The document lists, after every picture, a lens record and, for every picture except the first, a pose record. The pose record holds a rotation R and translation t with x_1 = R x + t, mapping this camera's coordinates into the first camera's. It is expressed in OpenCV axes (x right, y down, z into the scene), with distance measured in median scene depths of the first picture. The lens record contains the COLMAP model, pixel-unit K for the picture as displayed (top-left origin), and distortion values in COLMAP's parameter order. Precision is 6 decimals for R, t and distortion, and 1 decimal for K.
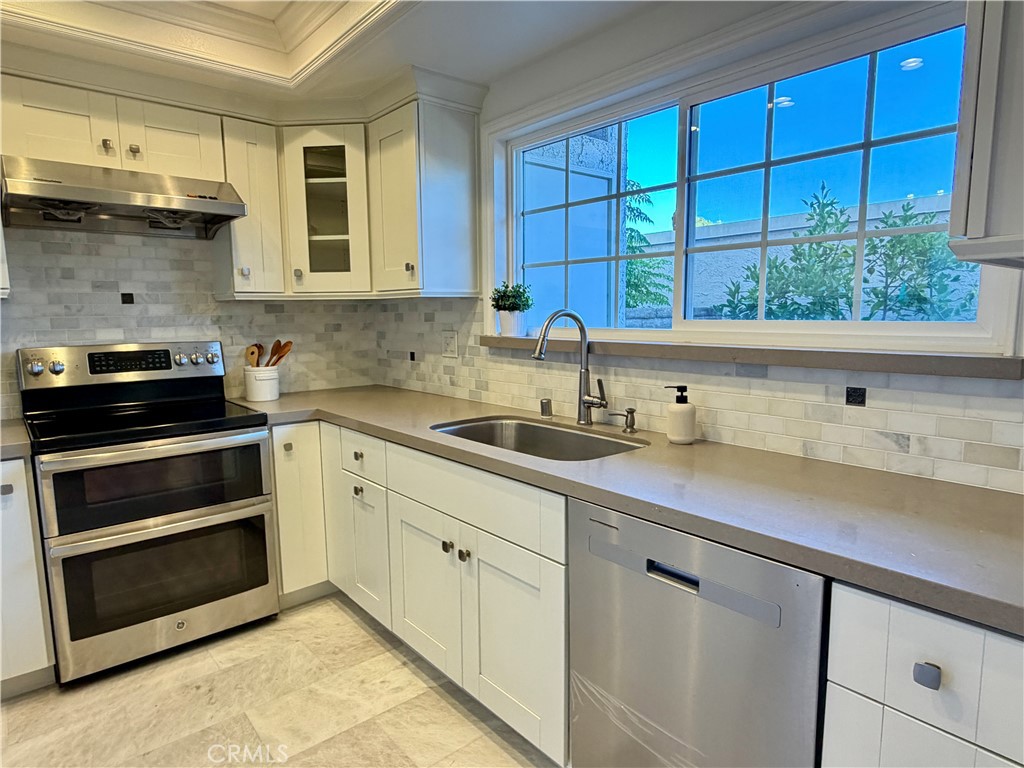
lens RADIAL K [[592.0, 0, 519.0], [0, 592.0, 391.5], [0, 0, 1]] dist [-0.000255, 0.000408]
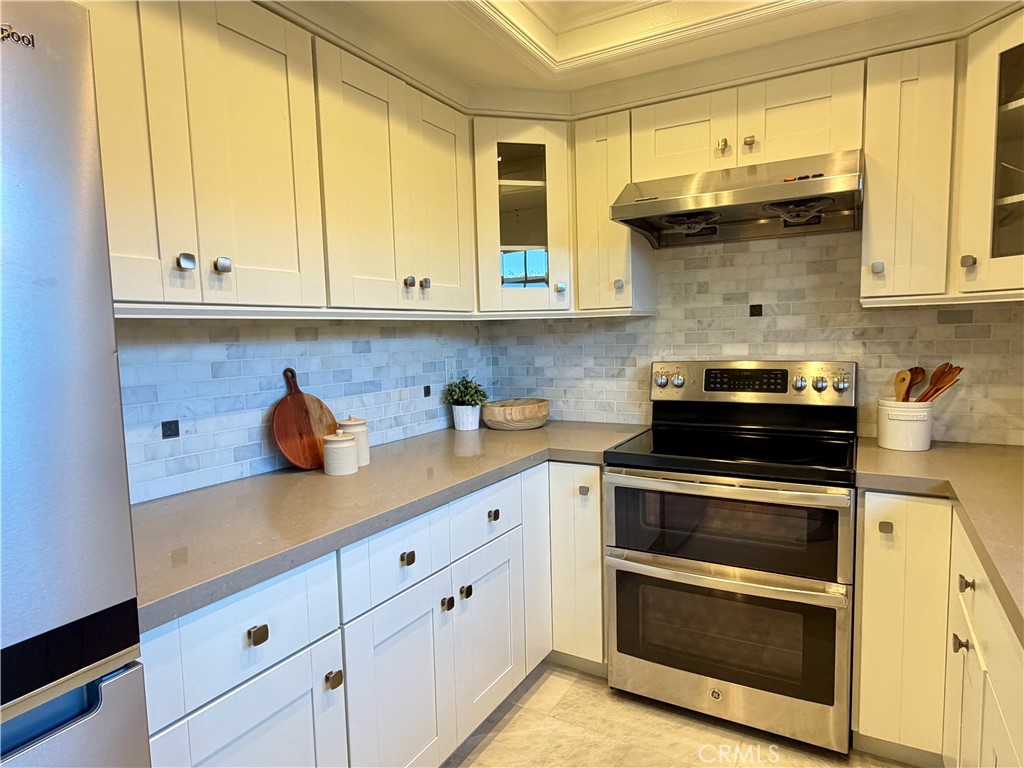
lens RADIAL K [[606.7, 0, 494.4], [0, 606.7, 389.5], [0, 0, 1]] dist [0.001081, -0.000464]
pose [[0.314069, 0.093235, -0.944811, 0.098546], [-0.102270, 0.992698, 0.063964, -0.056496], [0.943876, 0.076536, 0.321311, 0.338838]]
